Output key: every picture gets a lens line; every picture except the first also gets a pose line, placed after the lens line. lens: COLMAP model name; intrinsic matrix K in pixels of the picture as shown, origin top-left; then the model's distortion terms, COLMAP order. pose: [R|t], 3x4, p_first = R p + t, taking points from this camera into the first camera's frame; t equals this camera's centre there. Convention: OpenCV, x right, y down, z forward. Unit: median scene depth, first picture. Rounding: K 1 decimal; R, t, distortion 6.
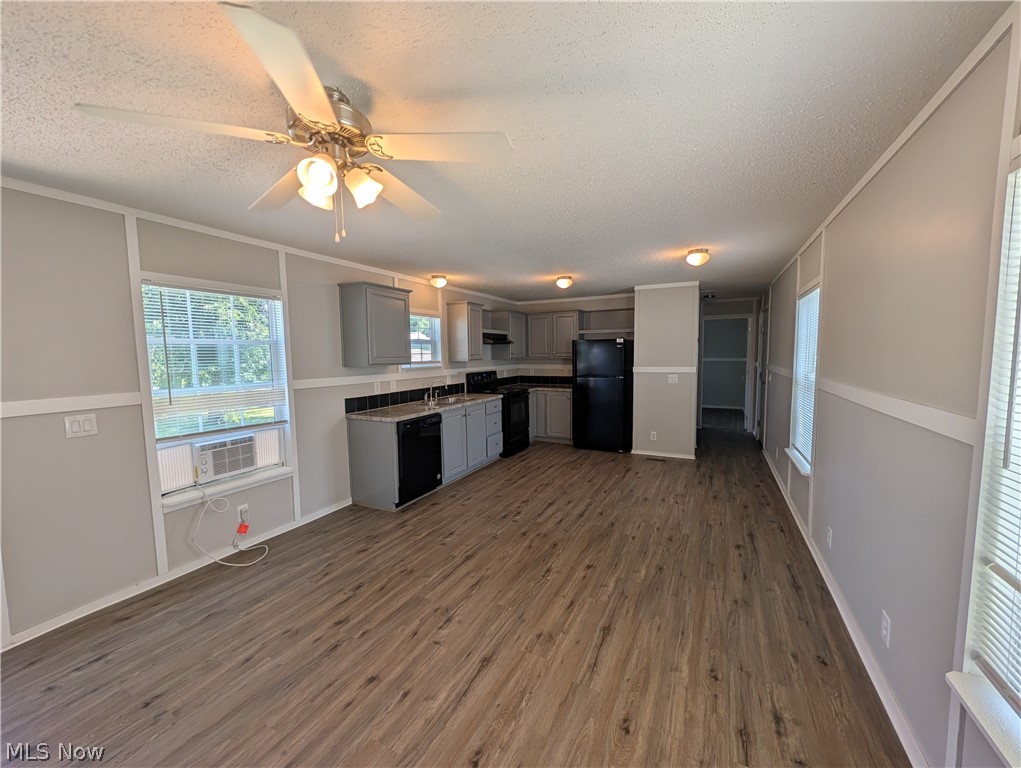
lens RADIAL K [[392.7, 0, 511.7], [0, 392.7, 383.4], [0, 0, 1]] dist [0.001174, 0.000083]
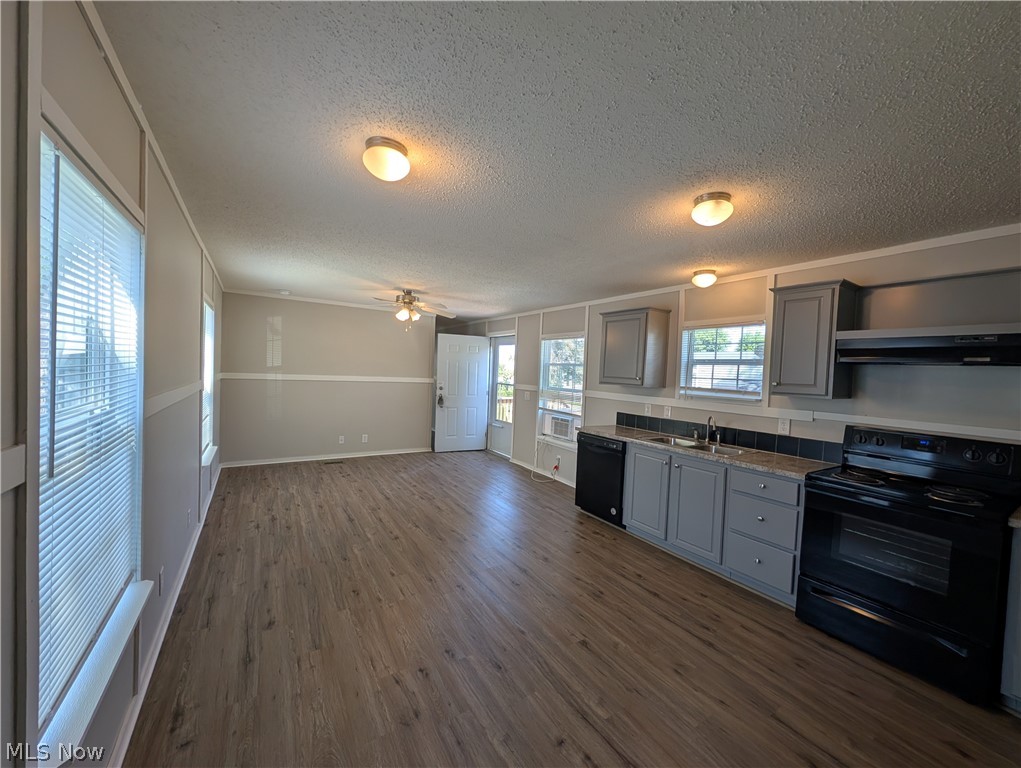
lens RADIAL K [[392.7, 0, 511.7], [0, 392.7, 383.4], [0, 0, 1]] dist [0.001174, 0.000083]
pose [[-0.500804, 0.015938, -0.865414, 0.635940], [-0.107095, 0.991007, 0.080225, -0.089289], [0.858910, 0.132858, -0.494593, 1.097708]]
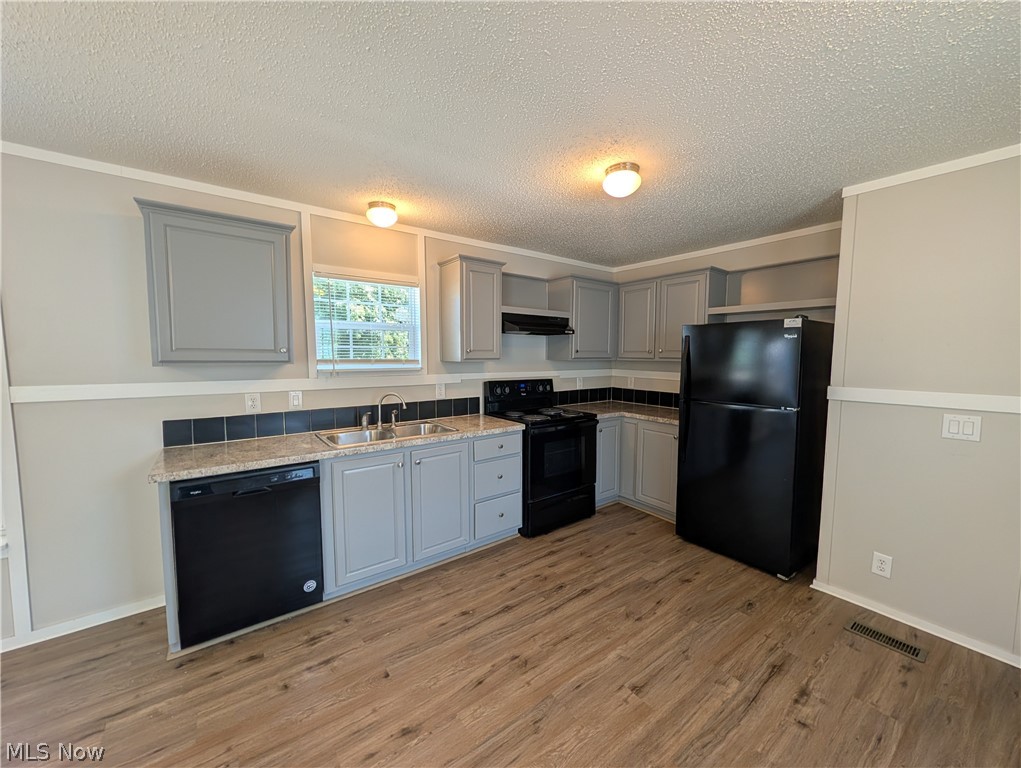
lens RADIAL K [[392.7, 0, 511.7], [0, 392.7, 383.4], [0, 0, 1]] dist [0.001174, 0.000083]
pose [[0.899714, 0.050744, -0.433520, 0.233282], [-0.051011, 0.998637, 0.011025, -0.039901], [0.433489, 0.012195, 0.901076, 0.594395]]
